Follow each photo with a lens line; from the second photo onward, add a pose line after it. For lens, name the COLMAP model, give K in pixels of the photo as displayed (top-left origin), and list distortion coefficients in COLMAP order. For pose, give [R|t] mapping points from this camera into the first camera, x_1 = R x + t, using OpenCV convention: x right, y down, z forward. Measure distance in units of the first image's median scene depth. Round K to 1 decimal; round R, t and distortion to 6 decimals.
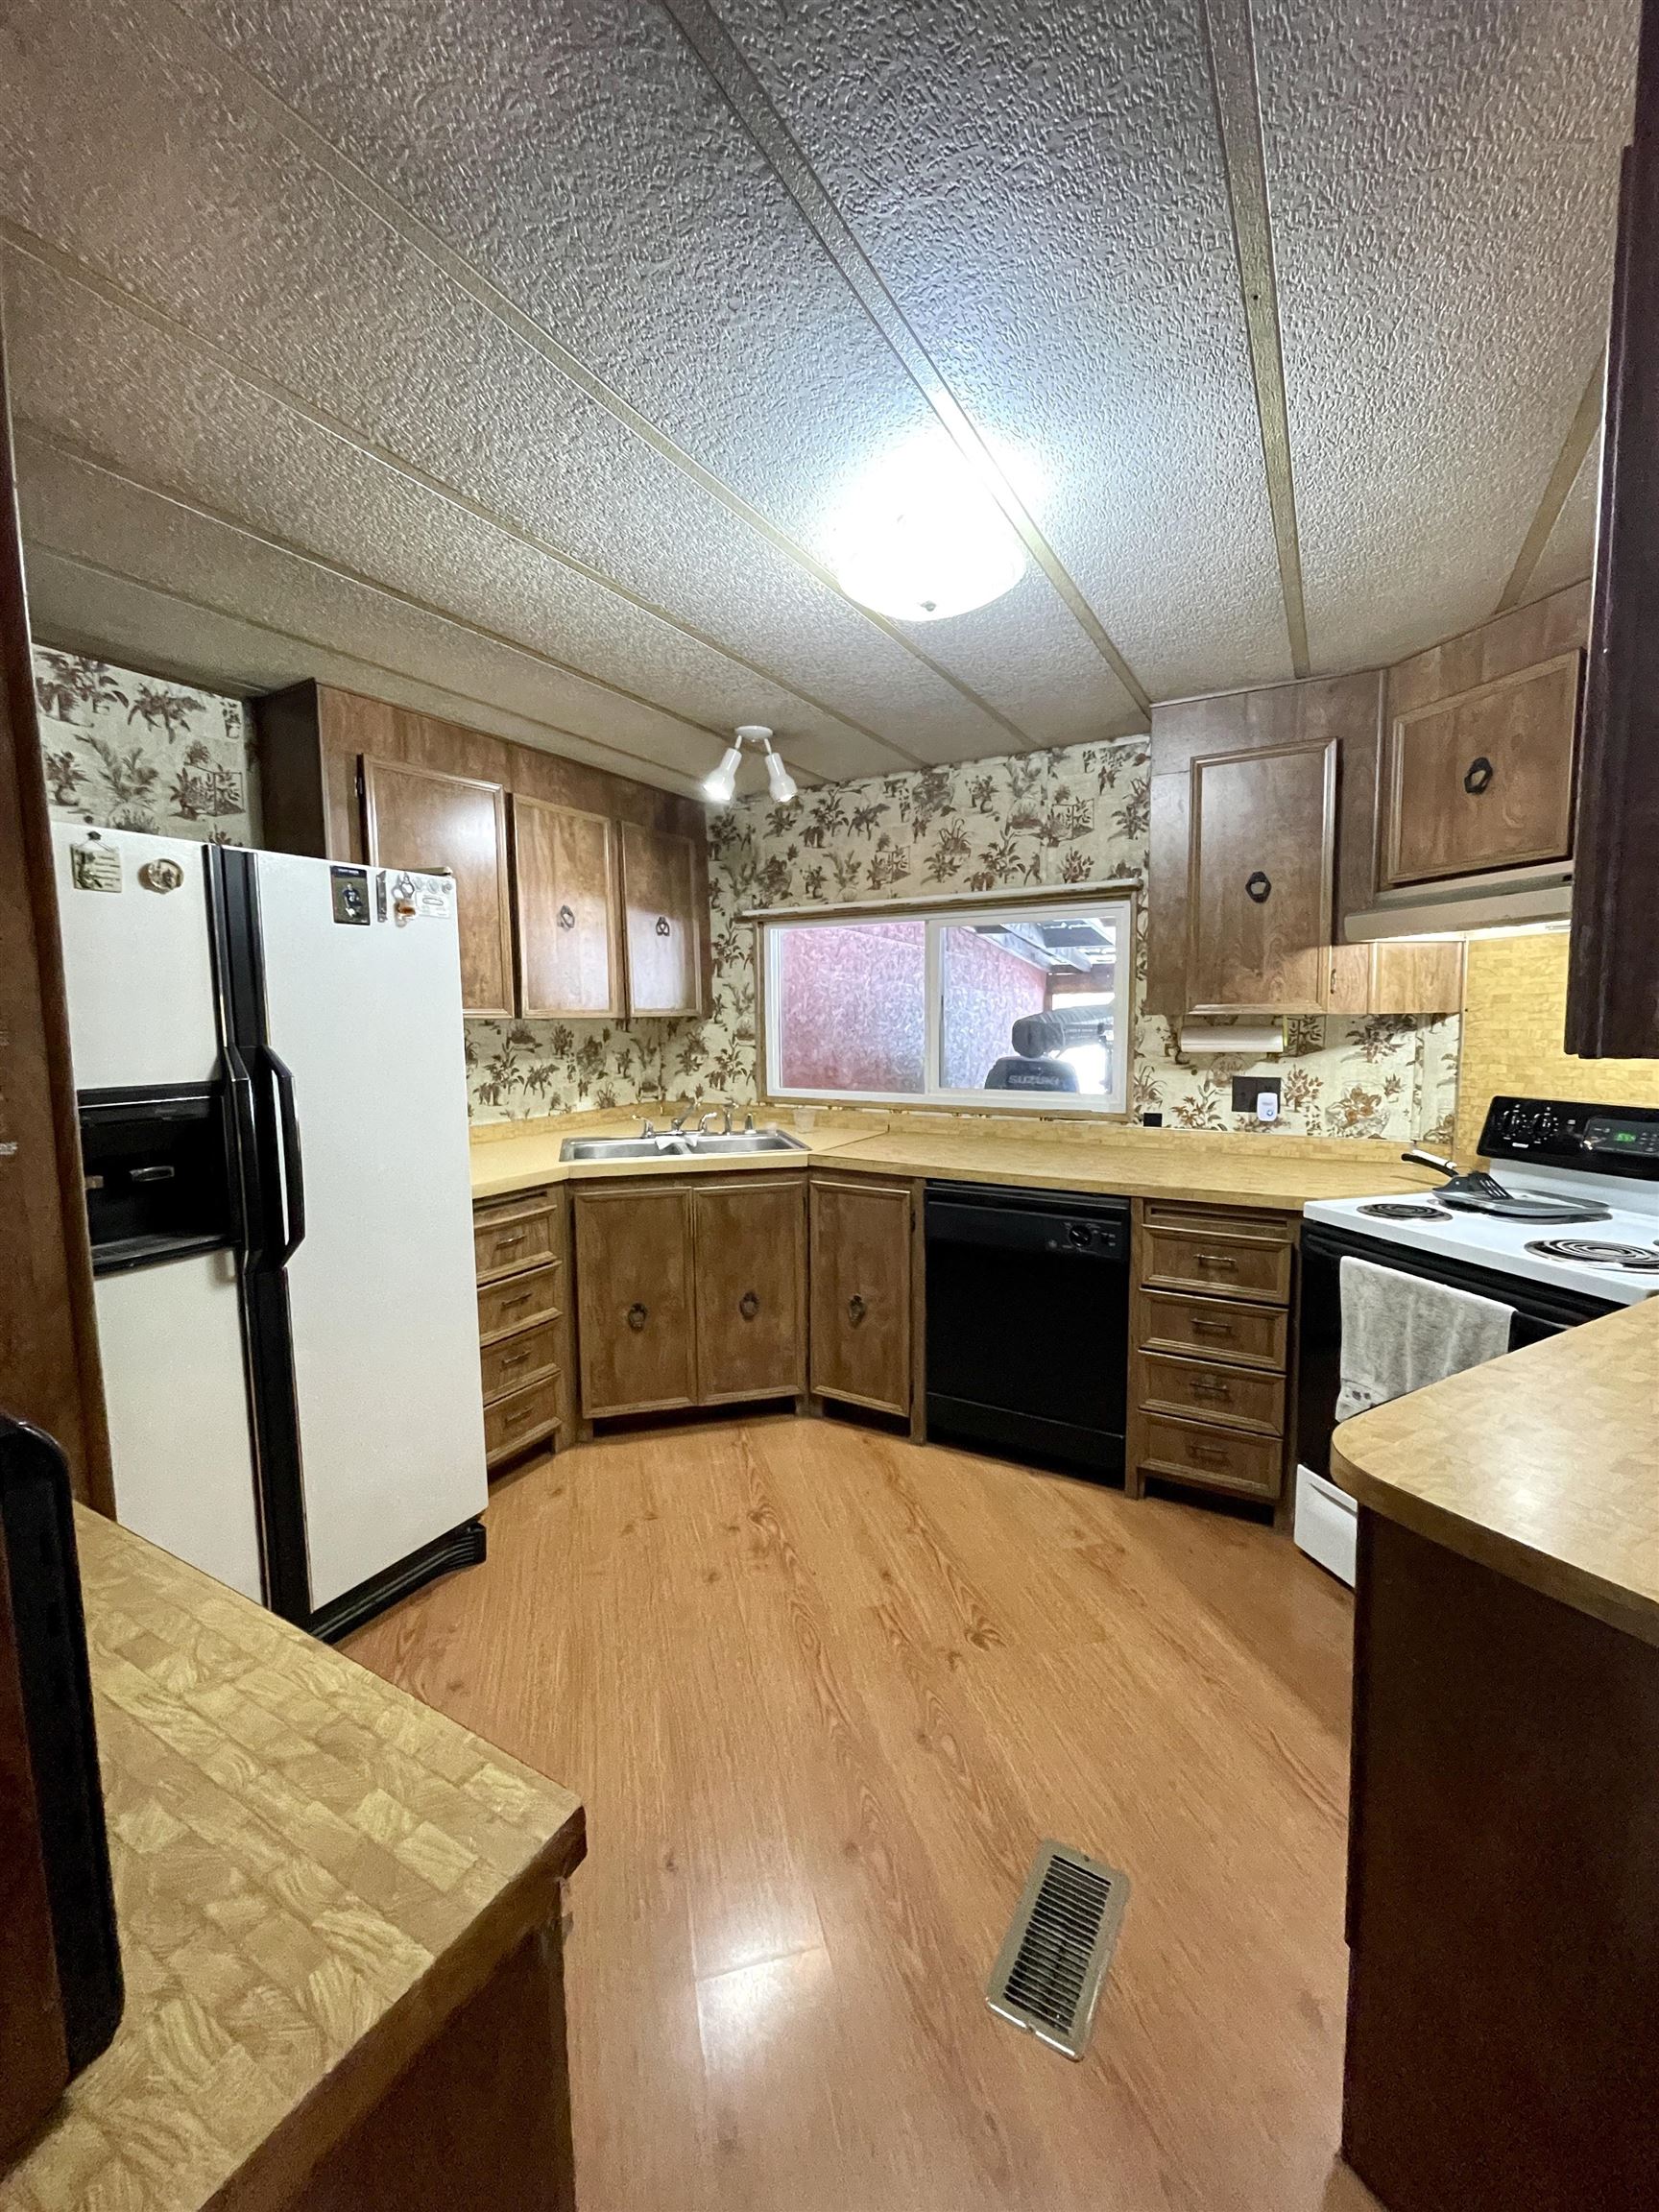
lens RADIAL K [[886.3, 0, 829.5], [0, 886.3, 1106.0], [0, 0, 1]] dist [0.000286, 0.000029]
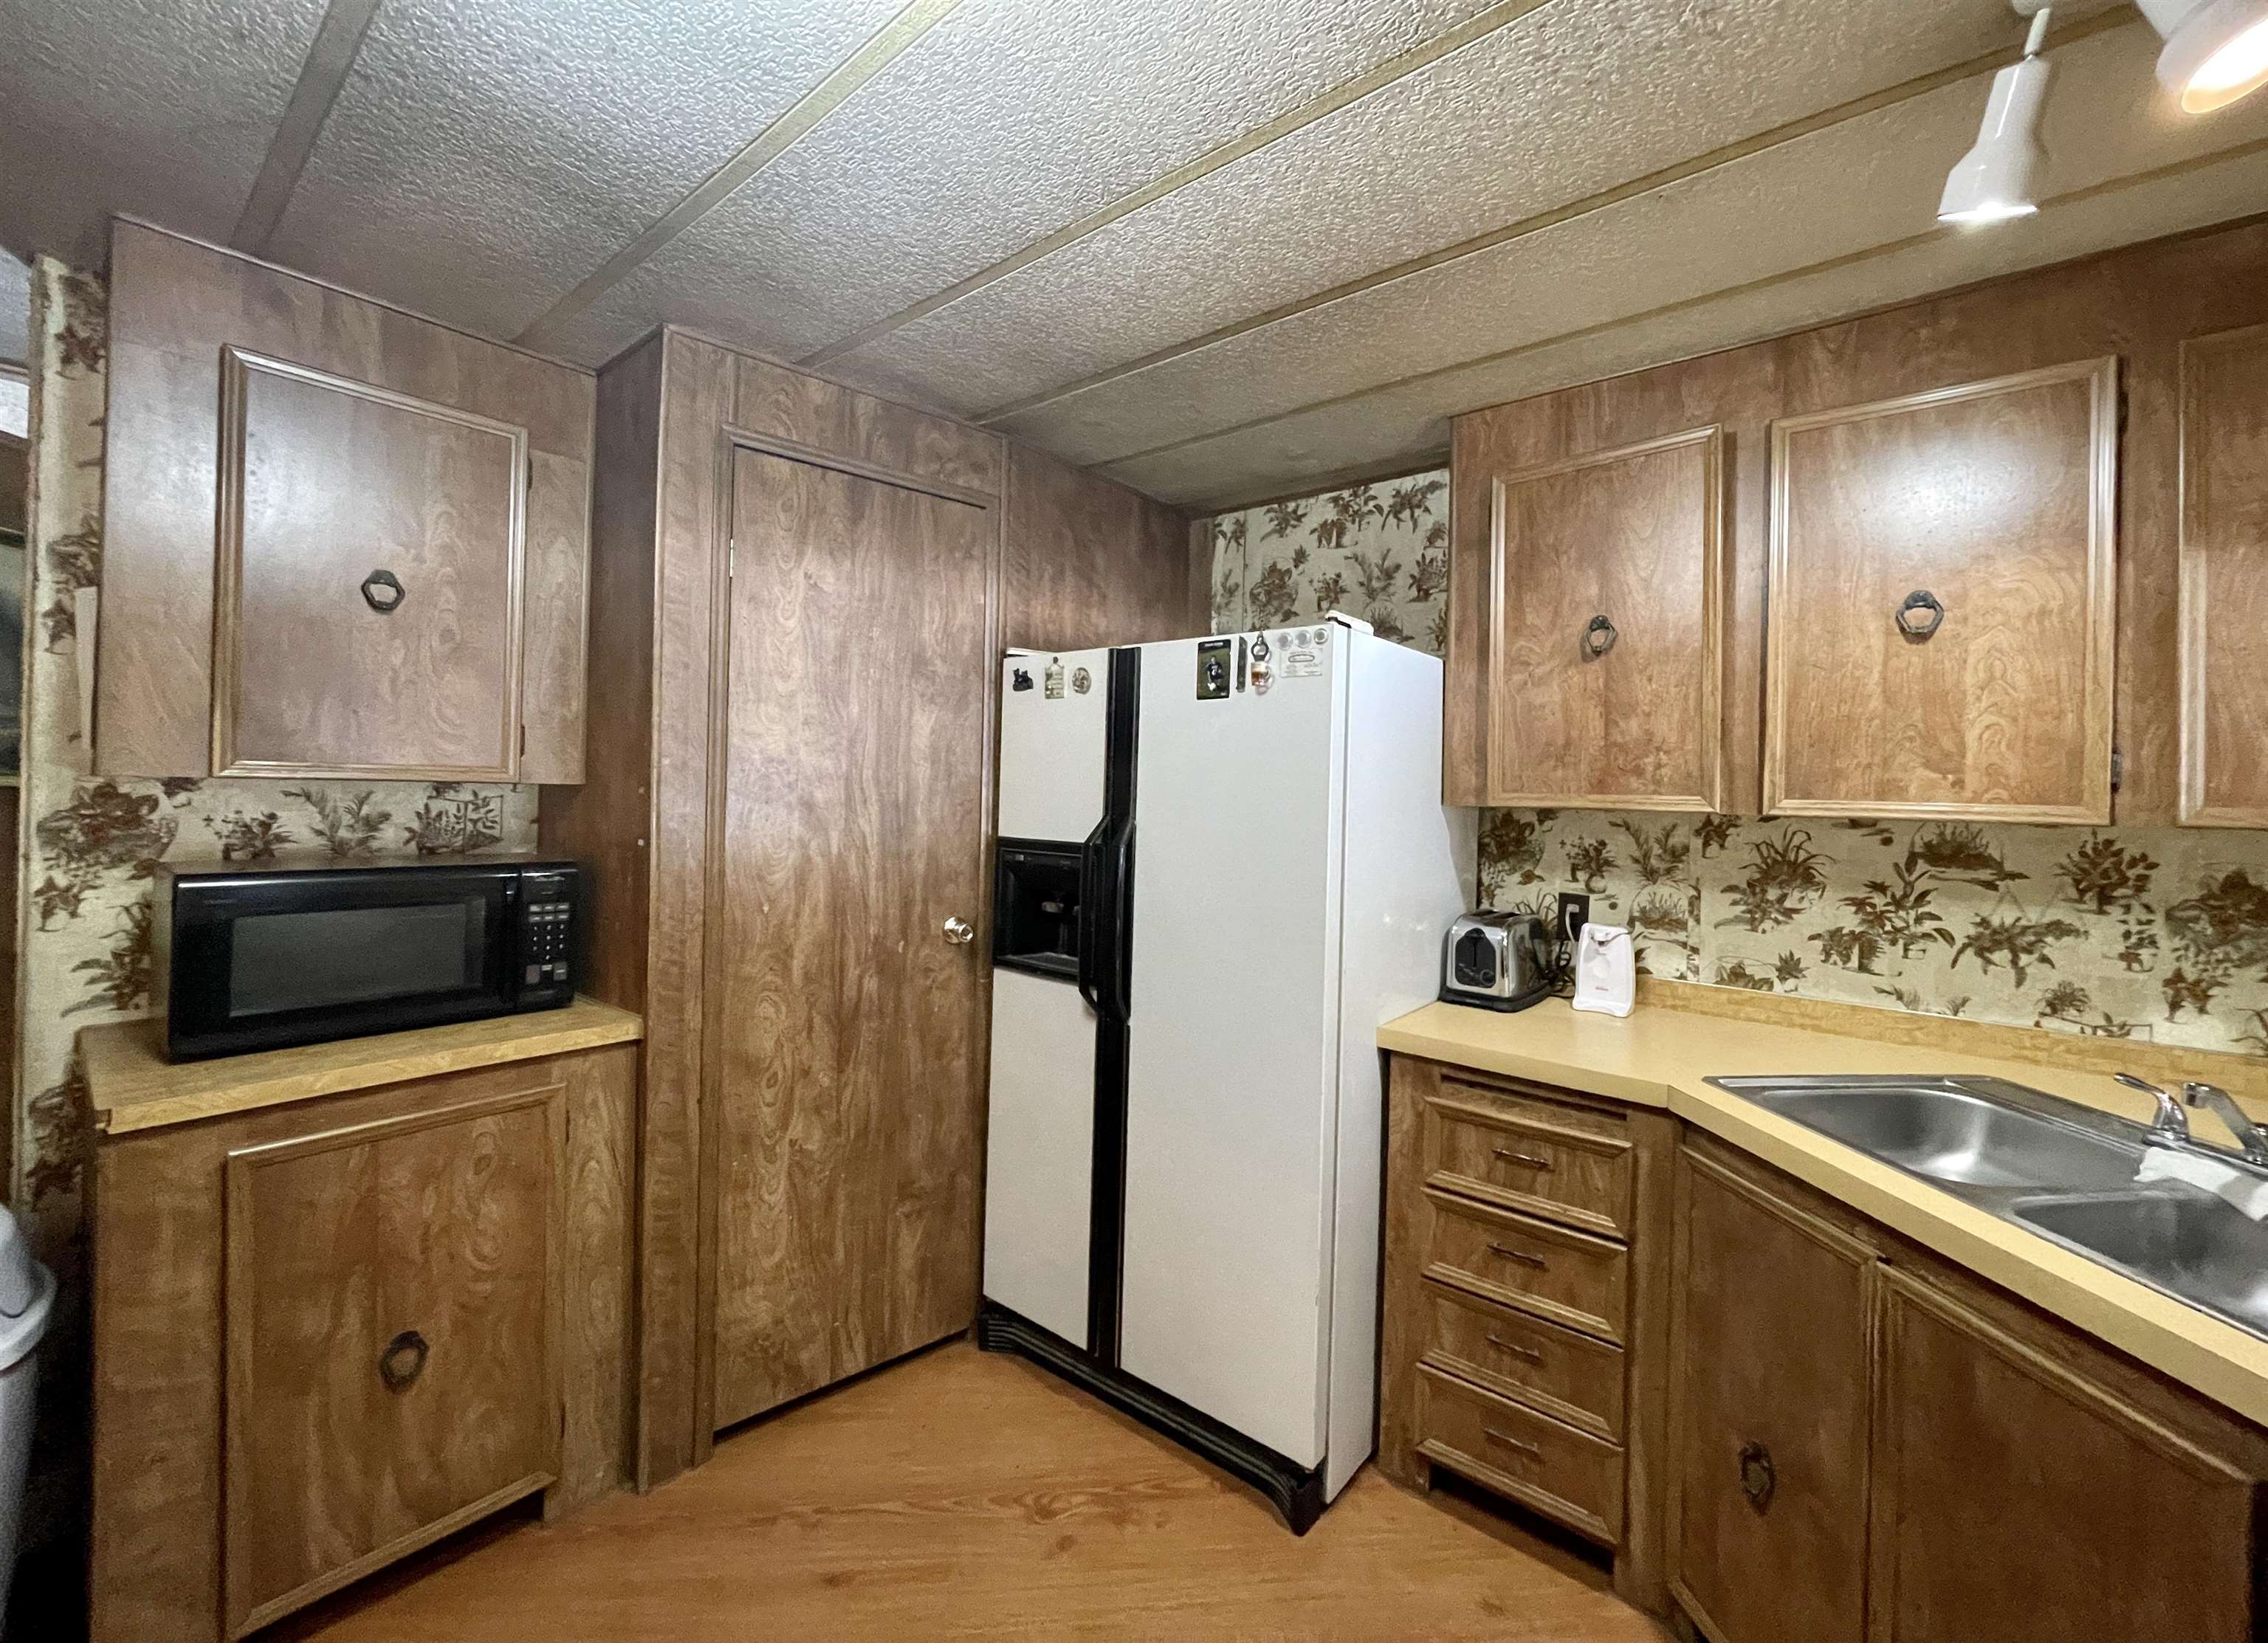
lens RADIAL K [[909.8, 0, 1132.5], [0, 909.8, 796.5], [0, 0, 1]] dist [-0.009252, -0.000115]
pose [[-0.176746, 0.015731, -0.984131, 0.366731], [-0.123810, 0.991575, 0.038086, -0.106253], [0.976438, 0.128577, -0.173310, 0.916416]]
